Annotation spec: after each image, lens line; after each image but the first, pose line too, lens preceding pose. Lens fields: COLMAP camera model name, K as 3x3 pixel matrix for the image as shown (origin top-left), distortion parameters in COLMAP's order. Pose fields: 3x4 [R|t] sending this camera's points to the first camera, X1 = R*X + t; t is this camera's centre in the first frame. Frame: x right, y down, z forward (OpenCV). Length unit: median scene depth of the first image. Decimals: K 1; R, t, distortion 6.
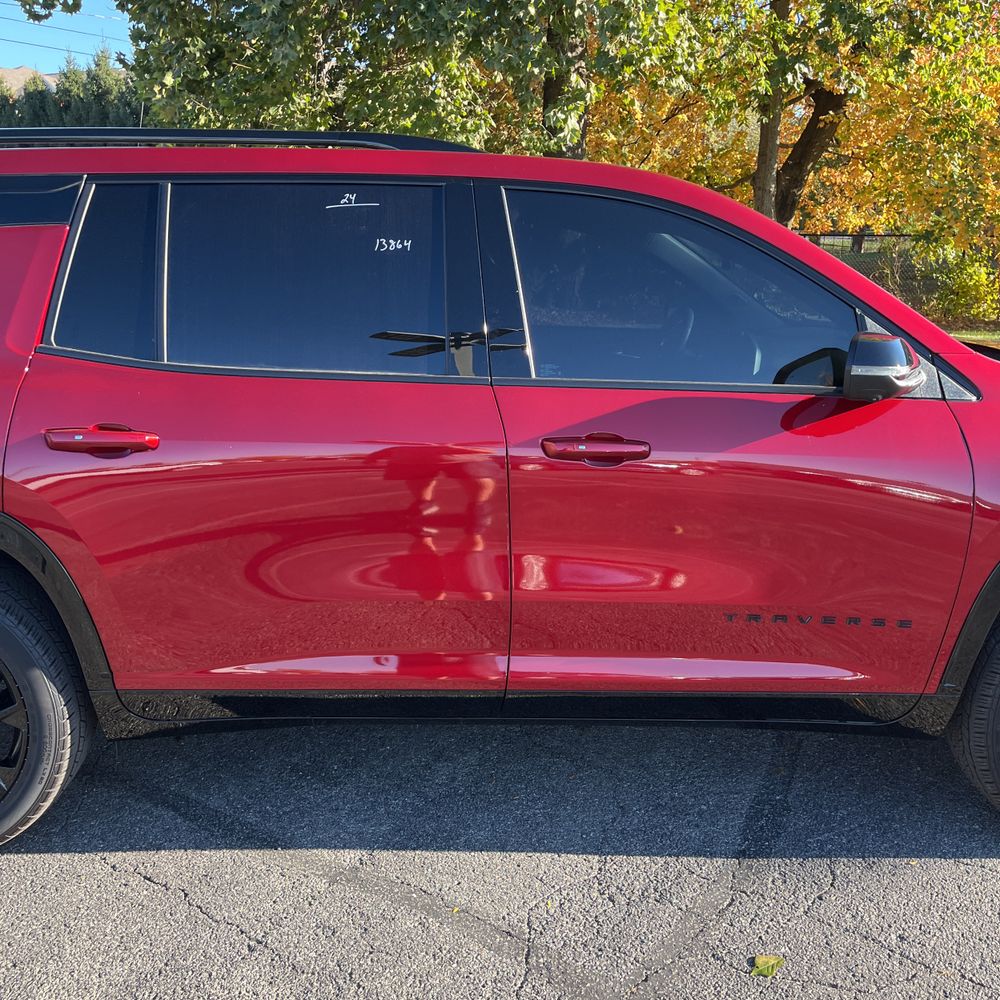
lens RADIAL K [[980.5, 0, 493.8], [0, 980.5, 498.0], [0, 0, 1]] dist [0.013598, 0.000000]
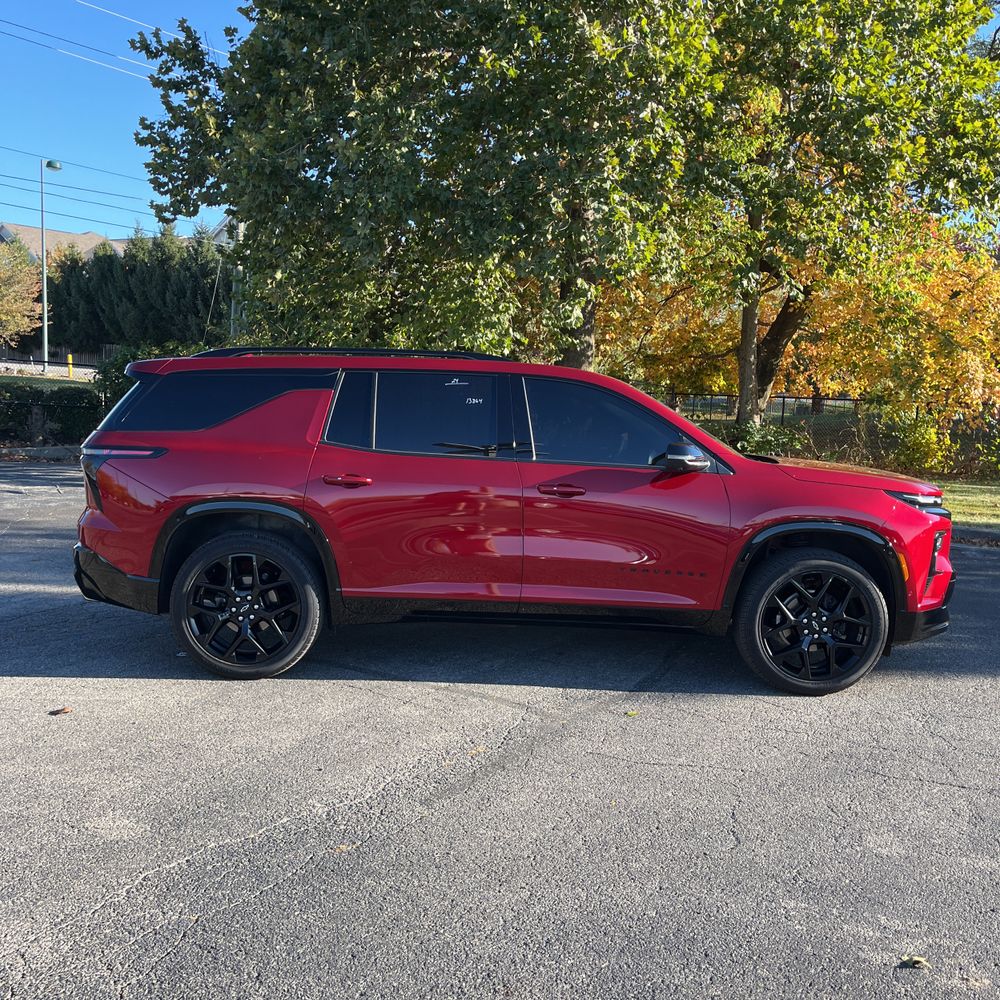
lens RADIAL K [[980.5, 0, 501.1], [0, 980.5, 500.6], [0, 0, 1]] dist [0.013598, 0.000000]
pose [[0.999644, 0.022570, -0.014230, -0.000772], [-0.024437, 0.988587, -0.148659, 0.067132], [0.010712, 0.148953, 0.988786, -0.265331]]
